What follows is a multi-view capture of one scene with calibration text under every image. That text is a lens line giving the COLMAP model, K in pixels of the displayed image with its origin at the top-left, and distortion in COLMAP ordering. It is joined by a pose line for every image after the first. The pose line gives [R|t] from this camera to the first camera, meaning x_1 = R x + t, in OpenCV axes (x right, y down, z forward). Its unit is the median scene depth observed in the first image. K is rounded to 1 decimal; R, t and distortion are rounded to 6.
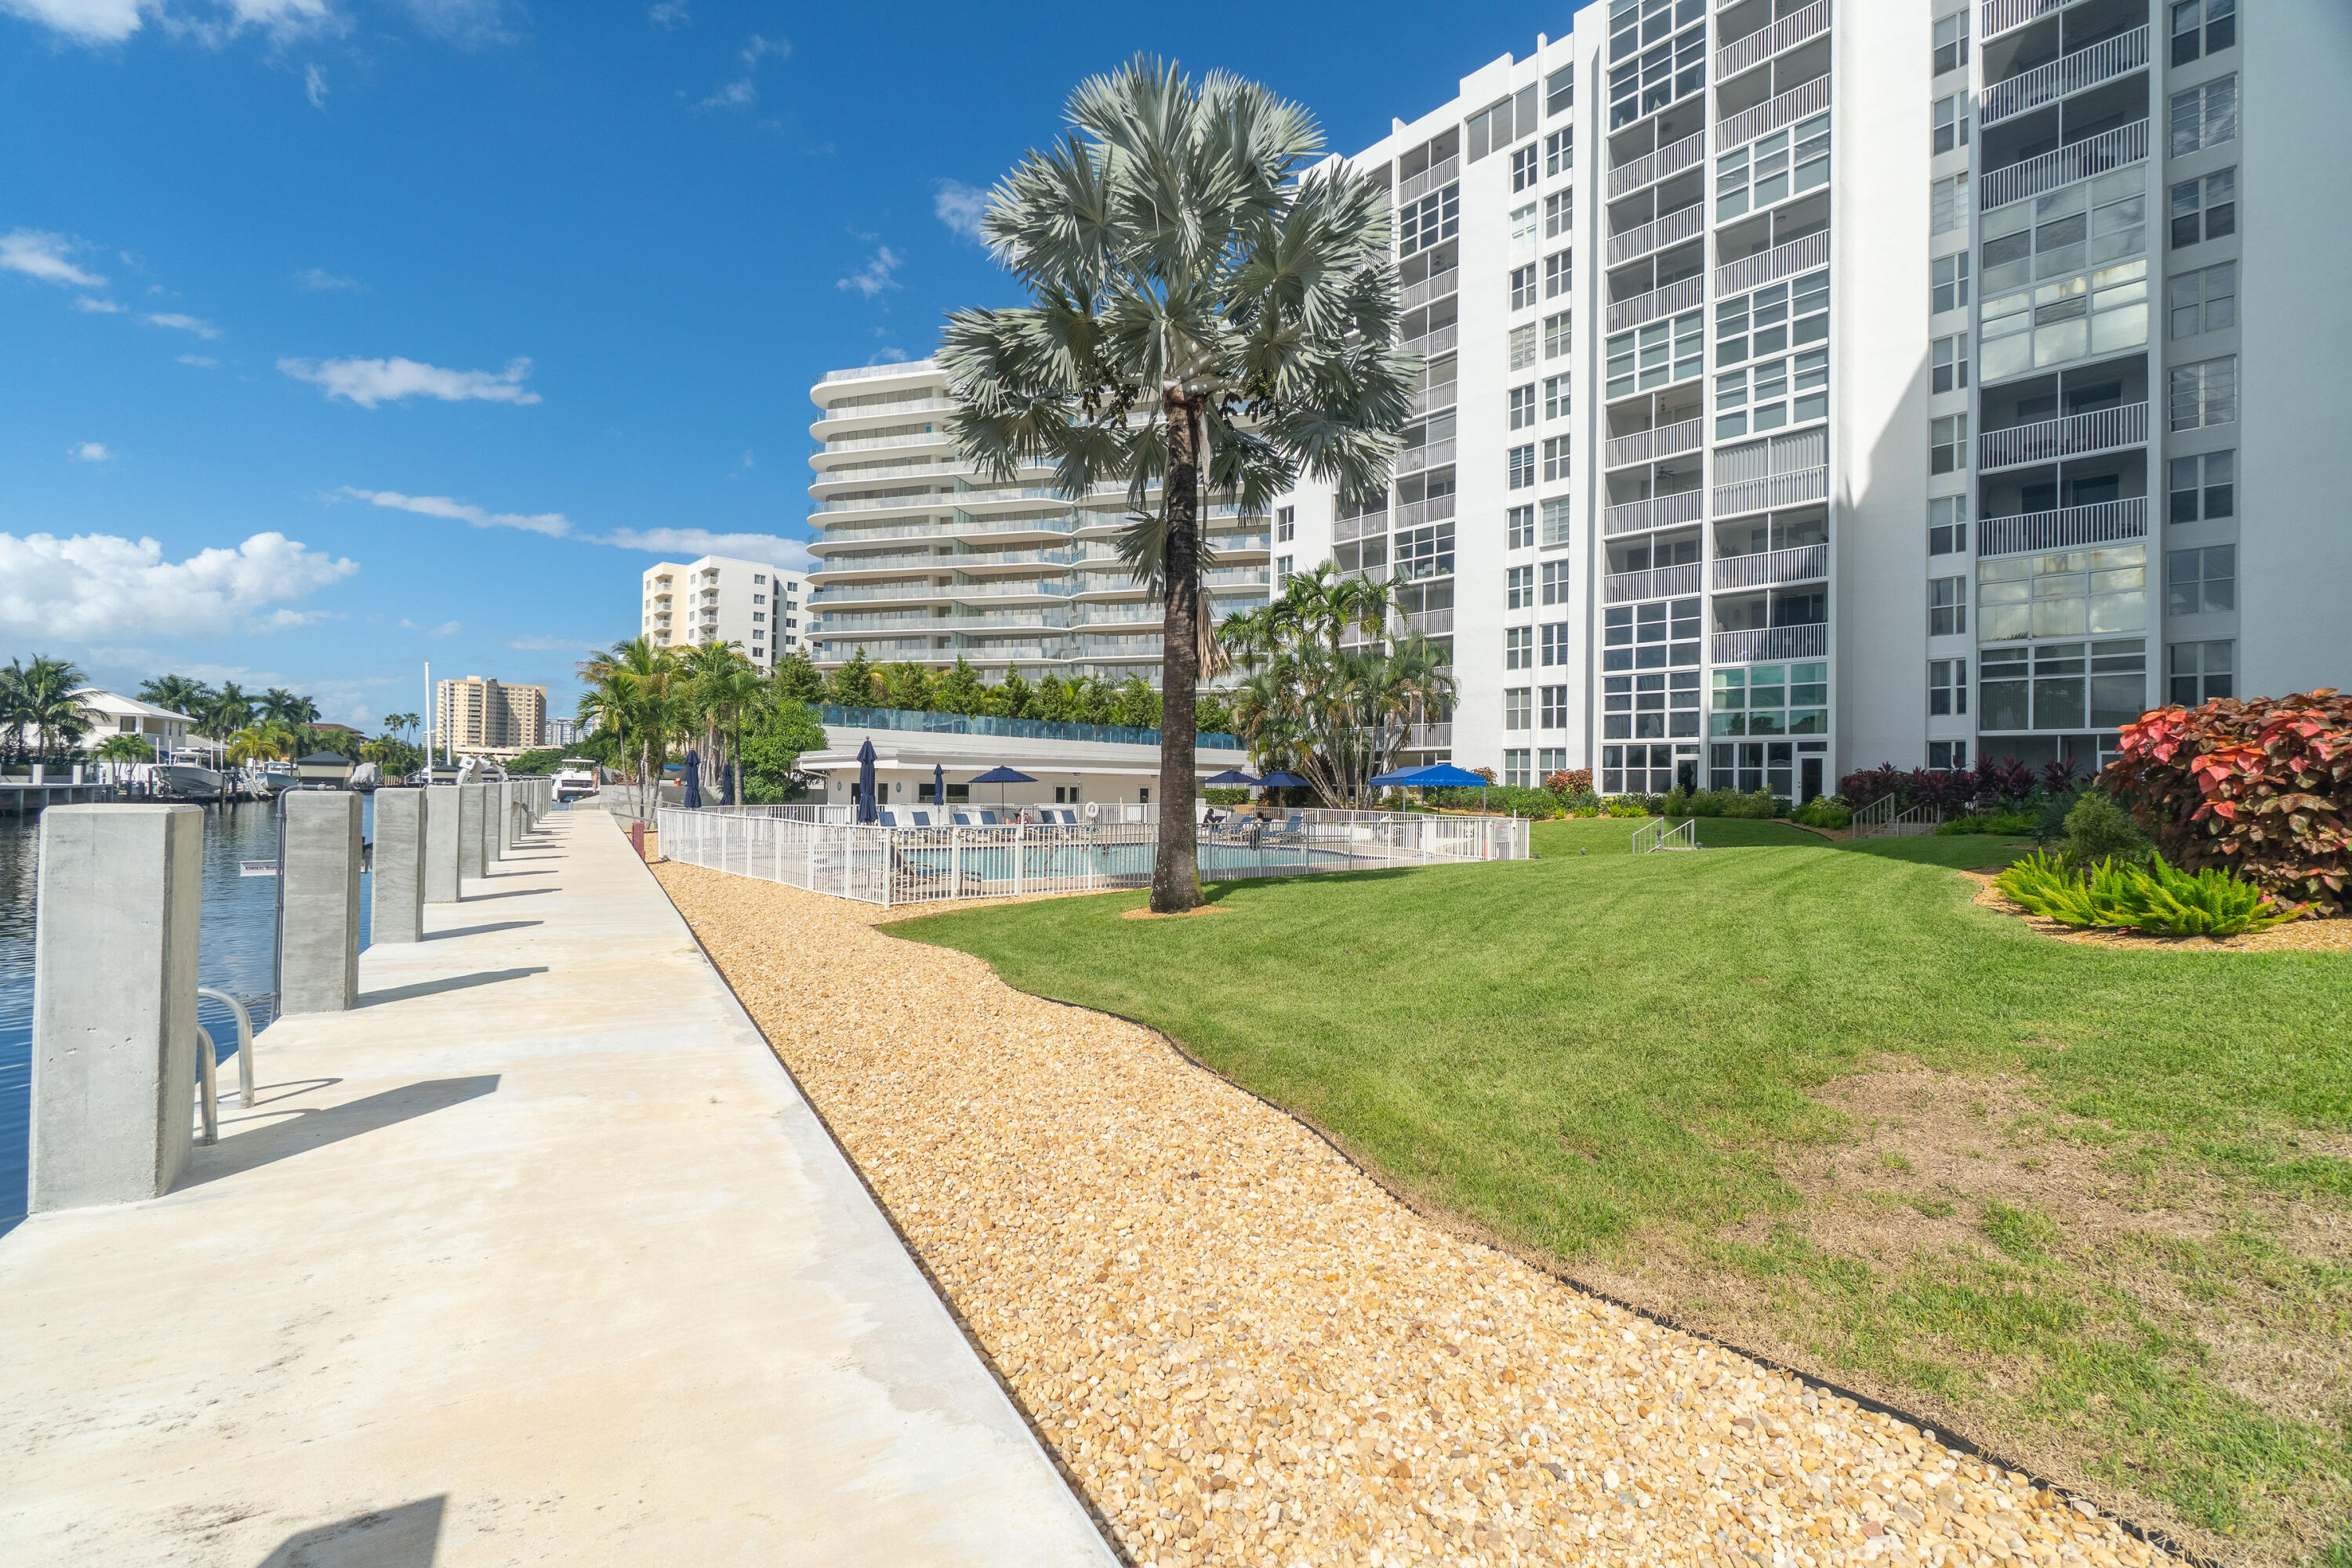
lens RADIAL K [[978.1, 0, 1176.0], [0, 978.1, 784.0], [0, 0, 1]] dist [0.000149, 0.000020]
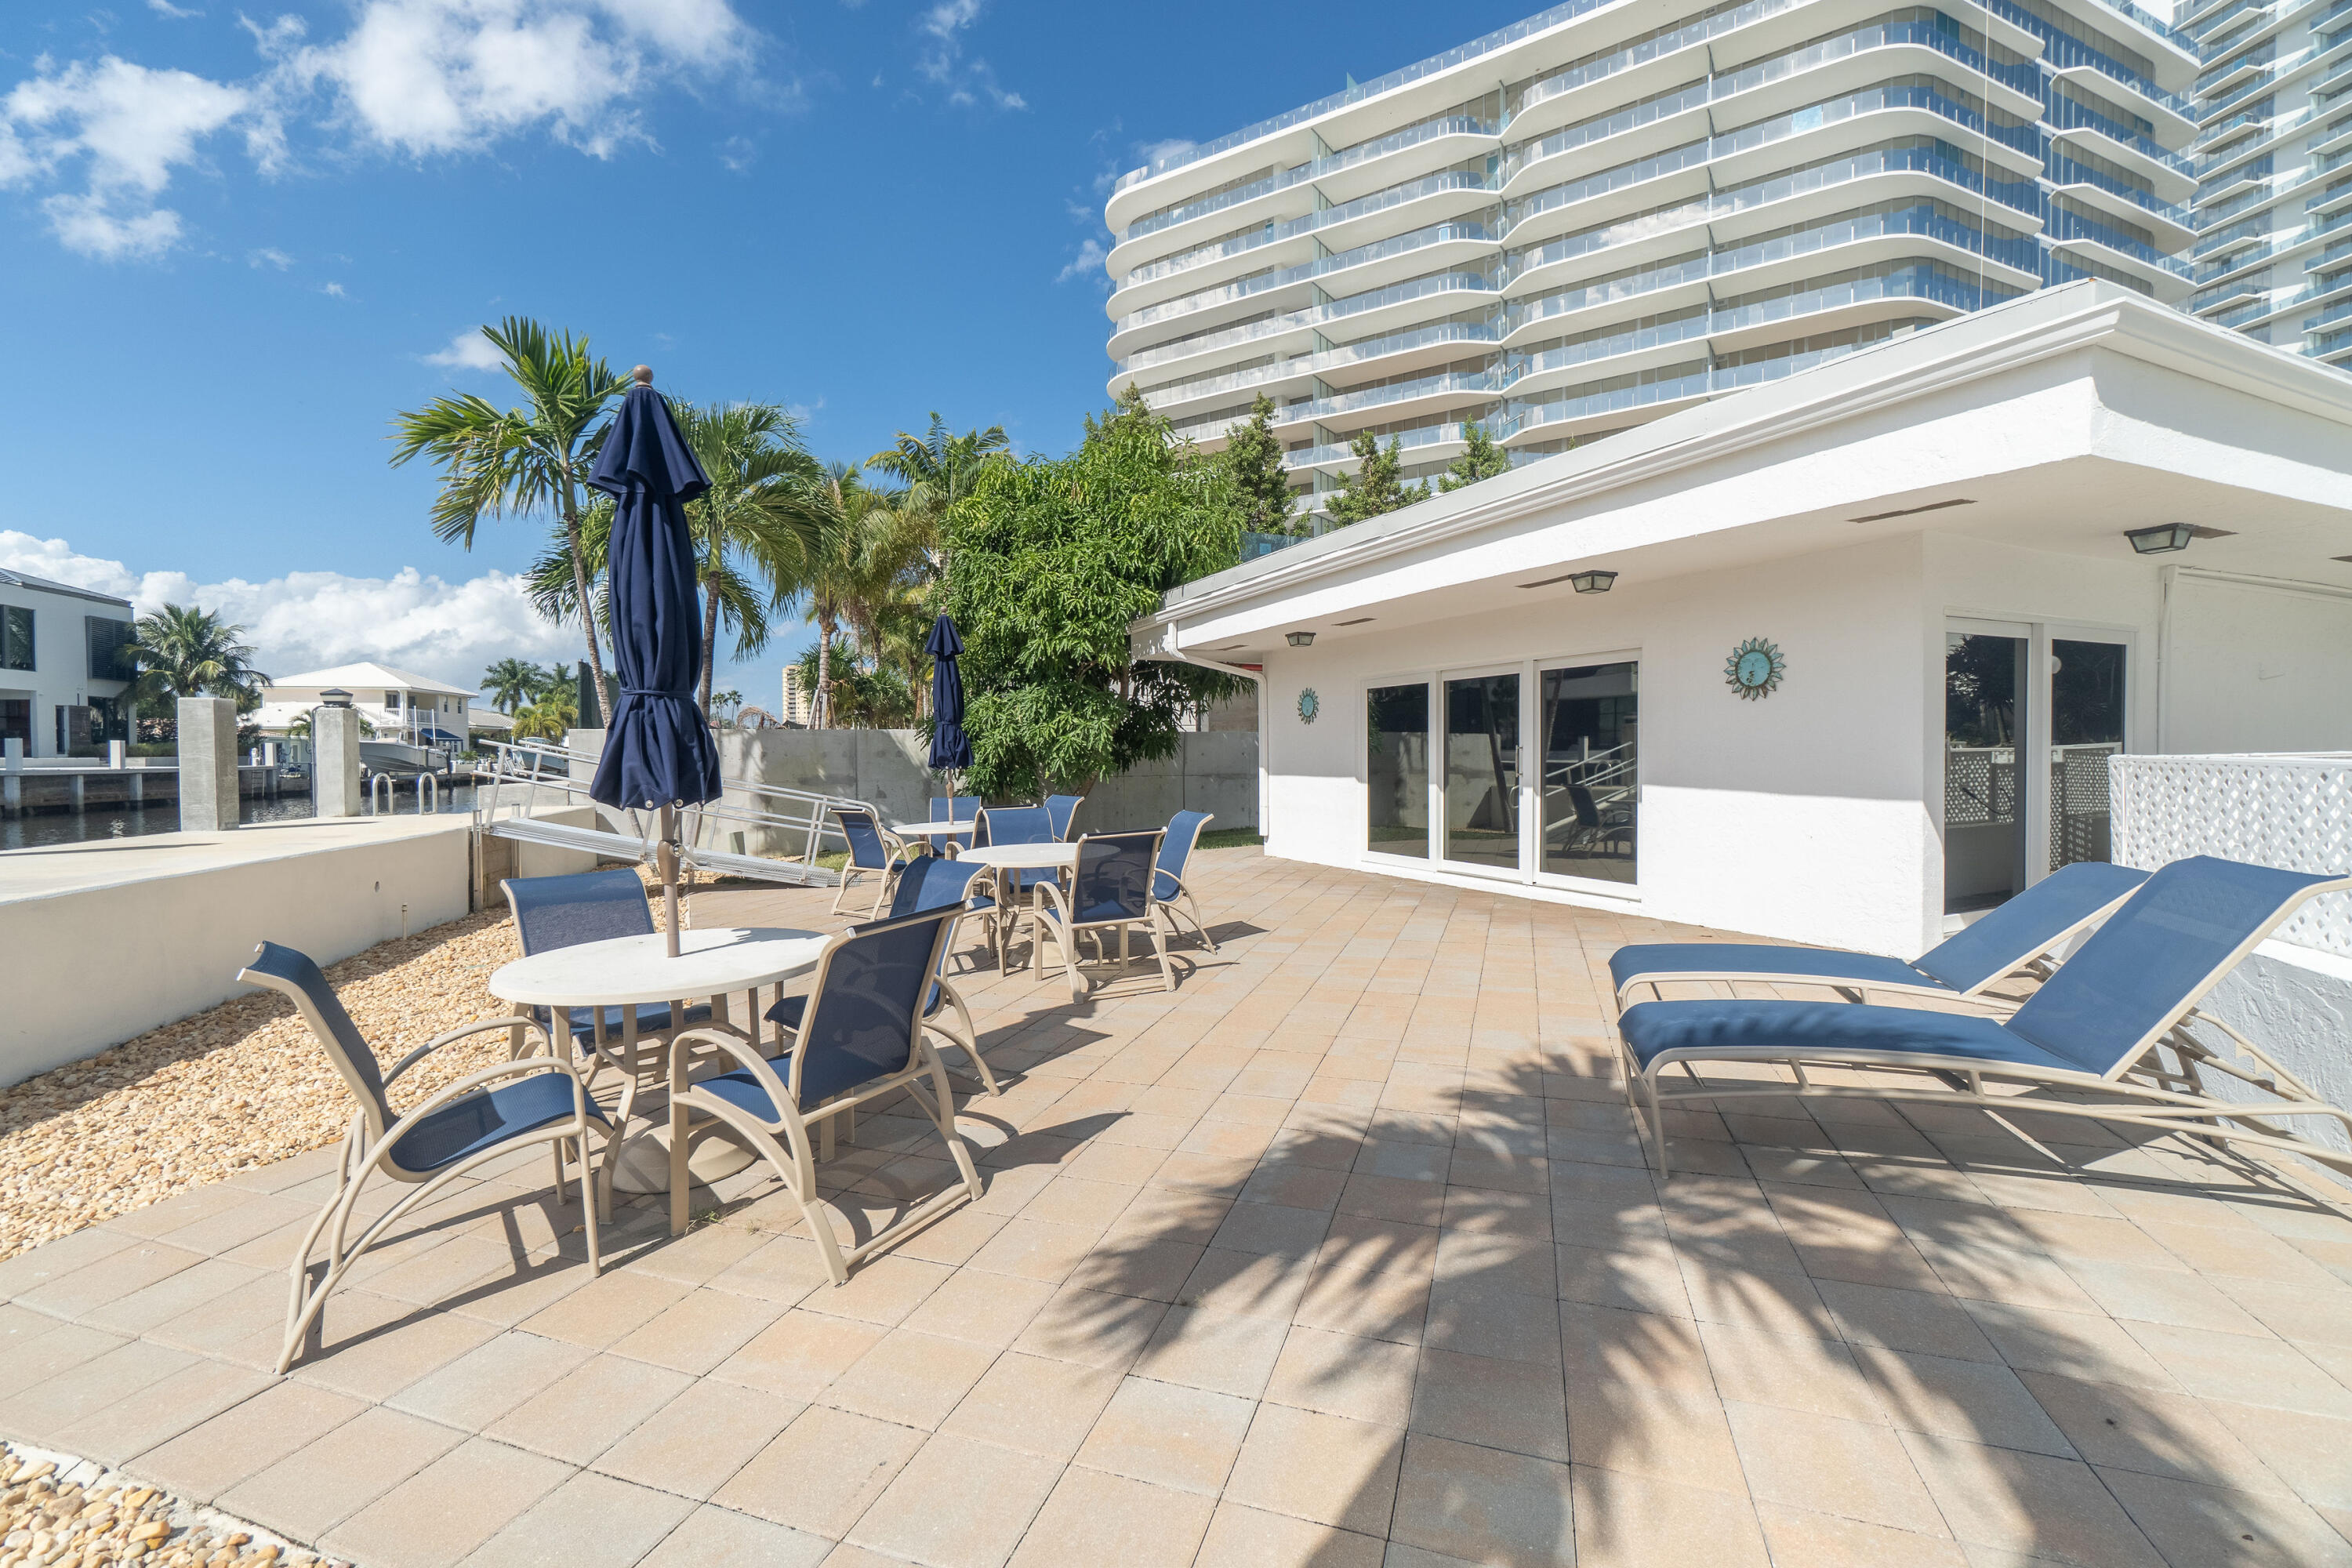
lens RADIAL K [[1017.1, 0, 1170.9], [0, 1017.1, 779.9], [0, 0, 1]] dist [-0.002936, -0.000047]
pose [[0.956658, -0.018110, -0.290650, -0.239325], [0.026484, 0.999339, 0.024903, 0.011808], [0.290007, -0.031521, 0.956505, 0.576340]]
